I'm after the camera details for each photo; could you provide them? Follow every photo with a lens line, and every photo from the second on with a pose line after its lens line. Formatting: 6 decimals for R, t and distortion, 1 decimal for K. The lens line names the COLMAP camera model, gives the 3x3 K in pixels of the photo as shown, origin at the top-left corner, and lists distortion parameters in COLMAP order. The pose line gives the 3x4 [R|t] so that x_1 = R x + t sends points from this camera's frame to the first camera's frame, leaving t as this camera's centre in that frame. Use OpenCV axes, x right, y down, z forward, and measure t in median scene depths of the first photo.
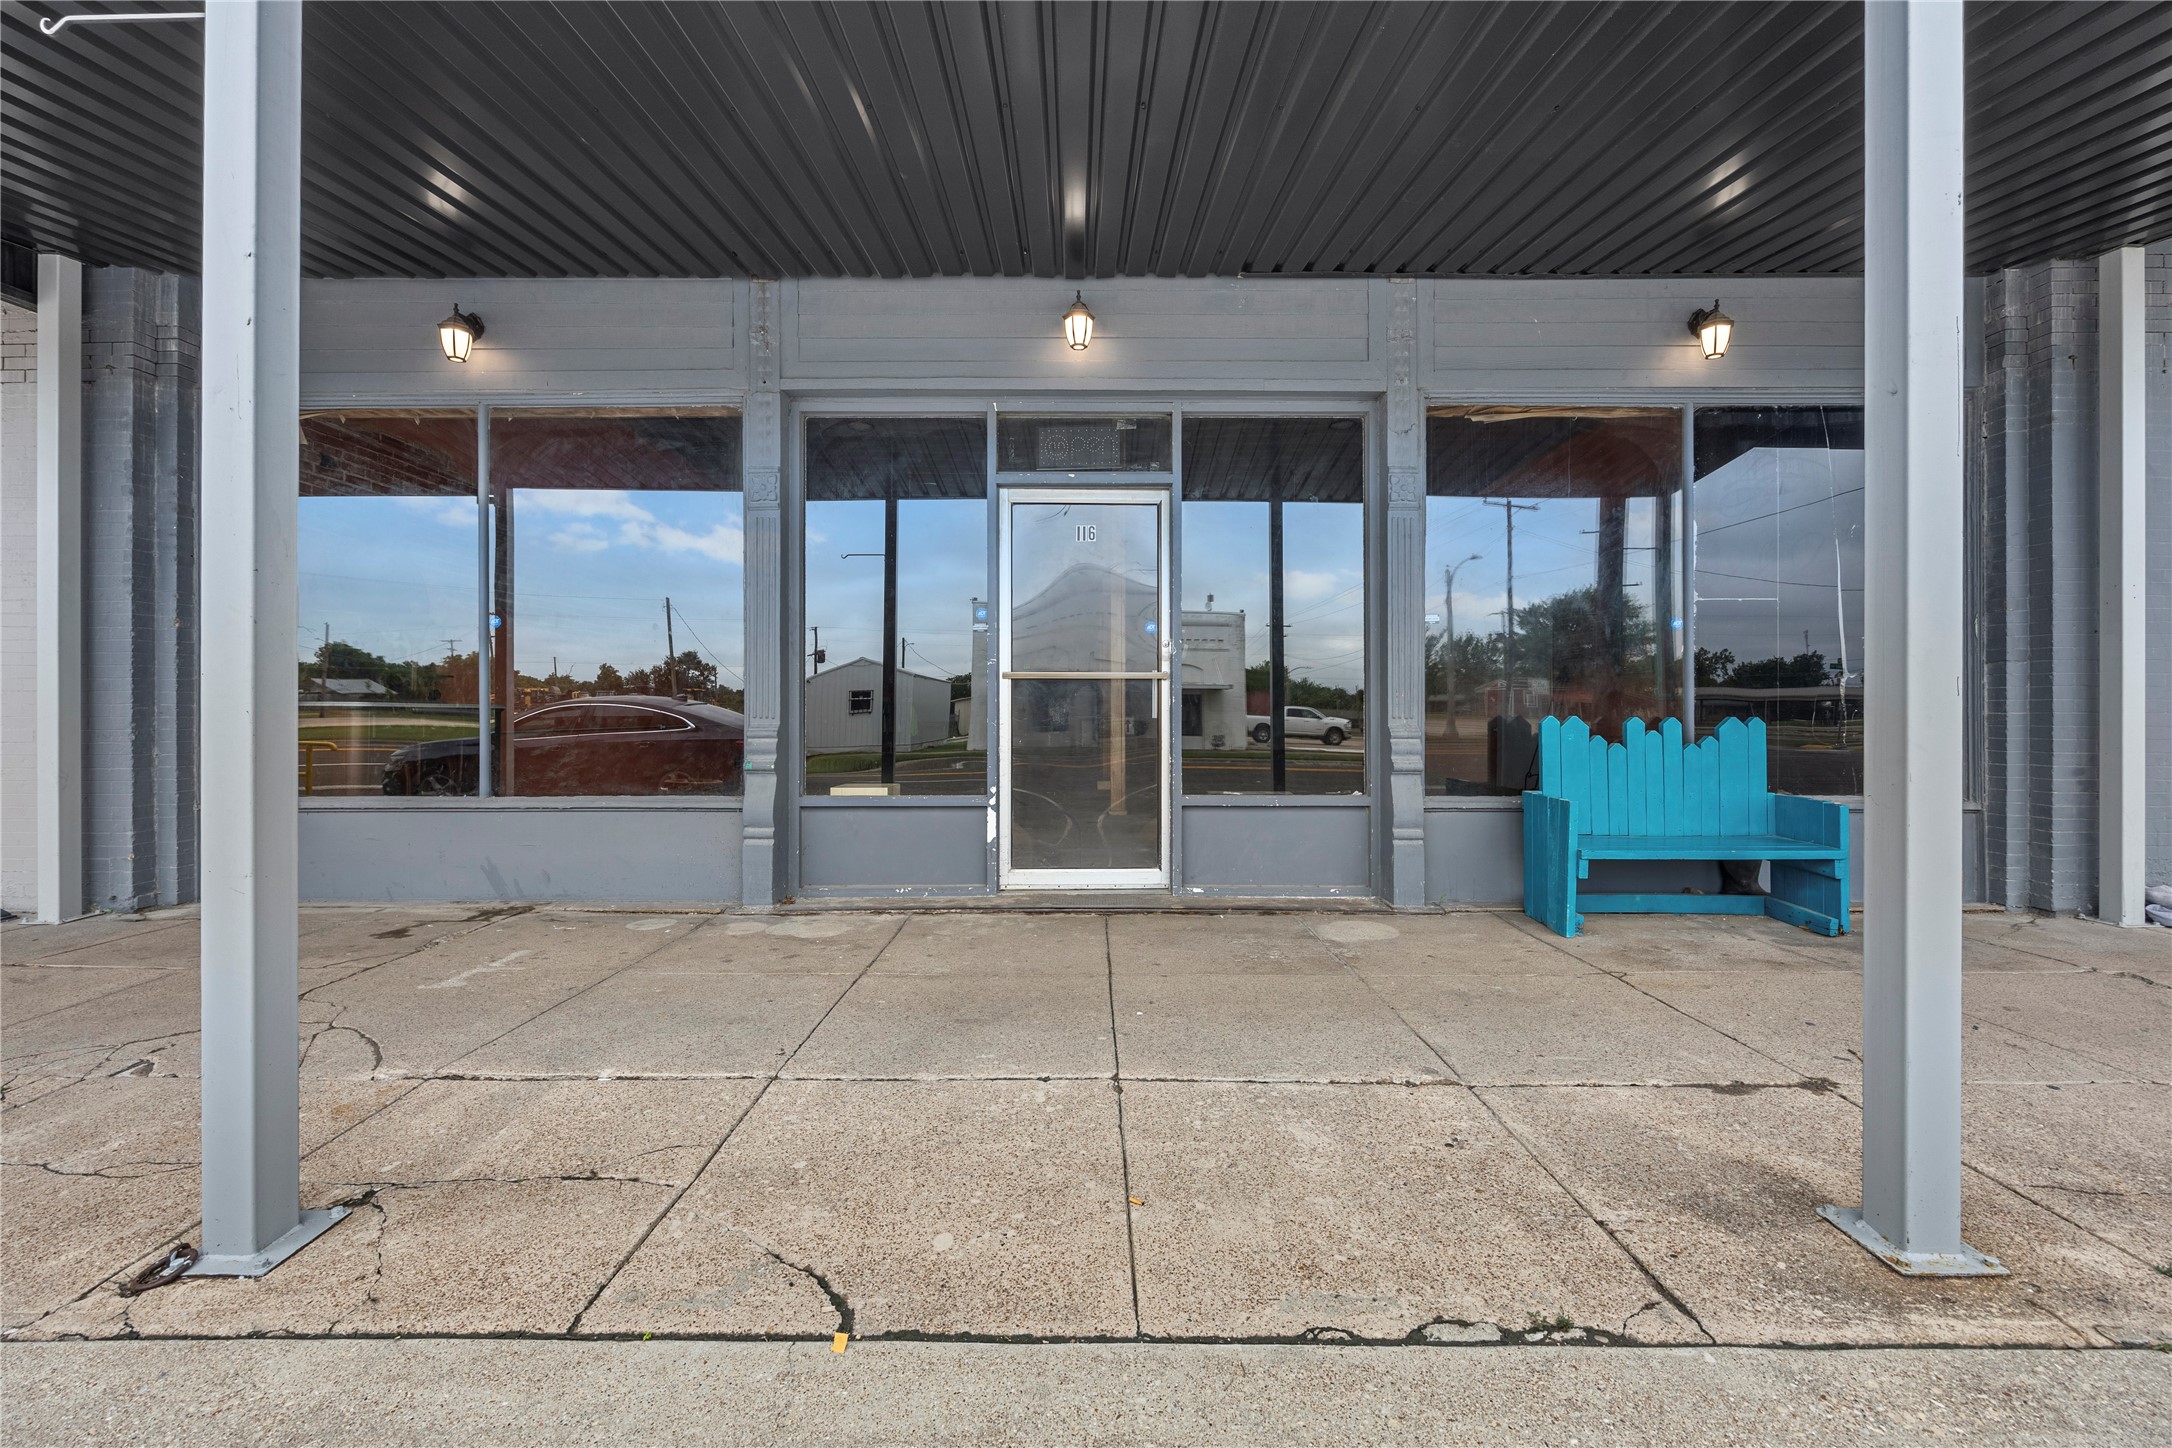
lens RADIAL K [[873.4, 0, 1078.3], [0, 873.4, 721.3], [0, 0, 1]] dist [-0.004367, -0.000022]
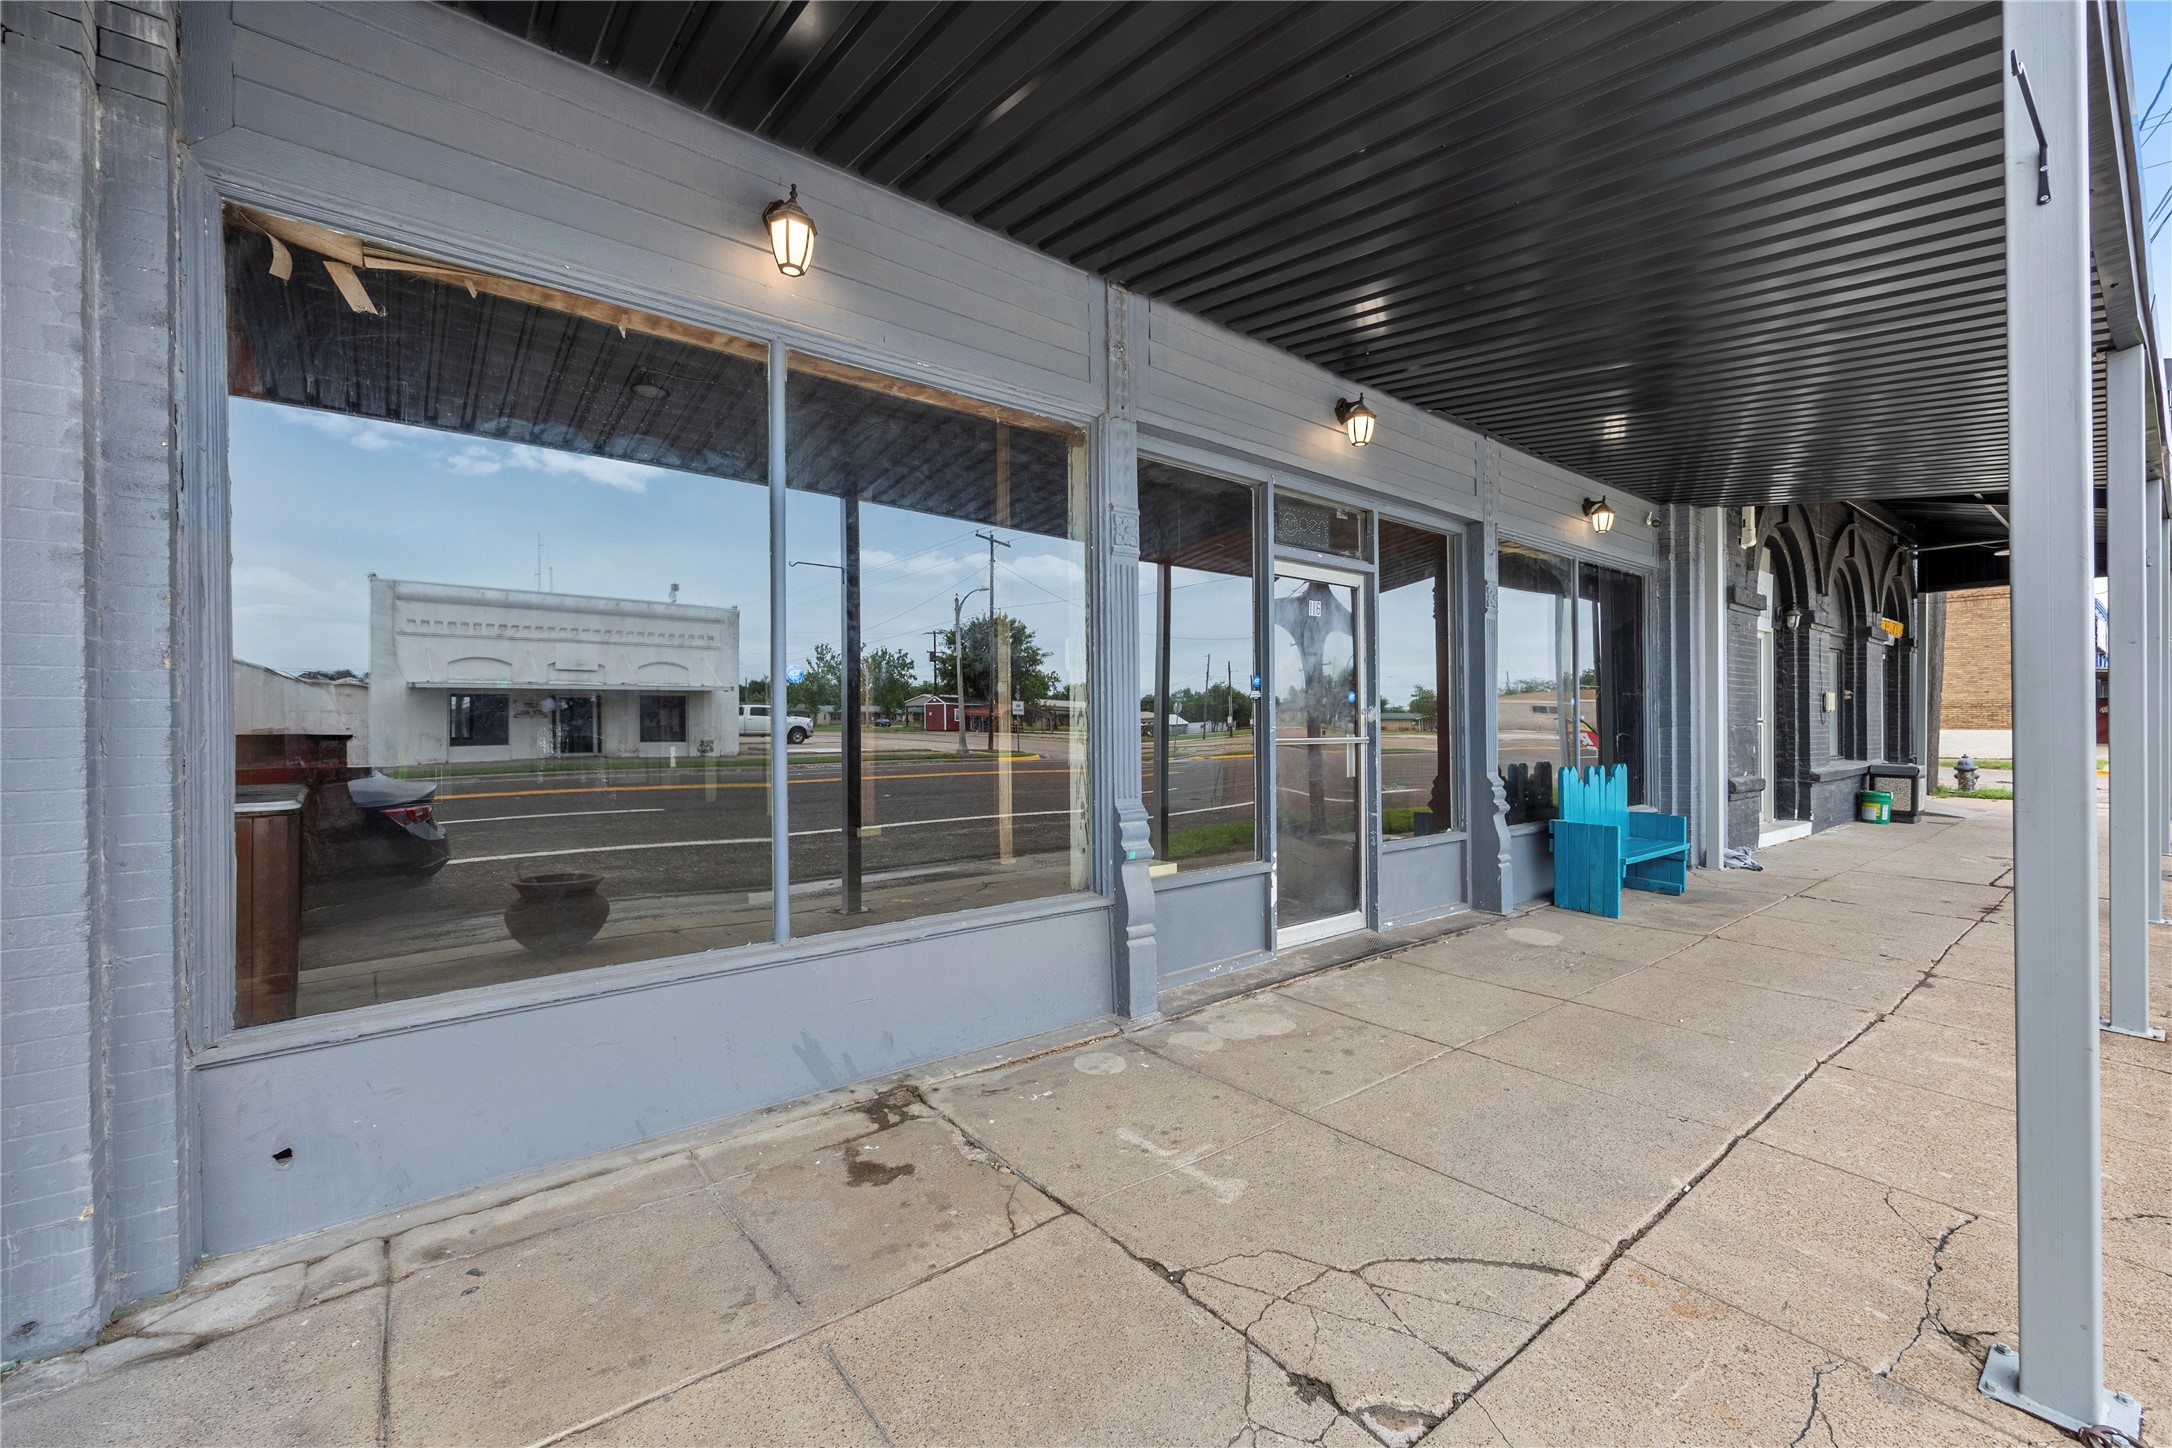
lens RADIAL K [[883.0, 0, 1086.0], [0, 883.0, 724.0], [0, 0, 1]] dist [0.000498, 0.000038]
pose [[0.774950, -0.003243, 0.632014, -0.937724], [0.007875, 0.999959, -0.004524, -0.071875], [-0.631973, 0.008483, 0.774944, 0.343946]]
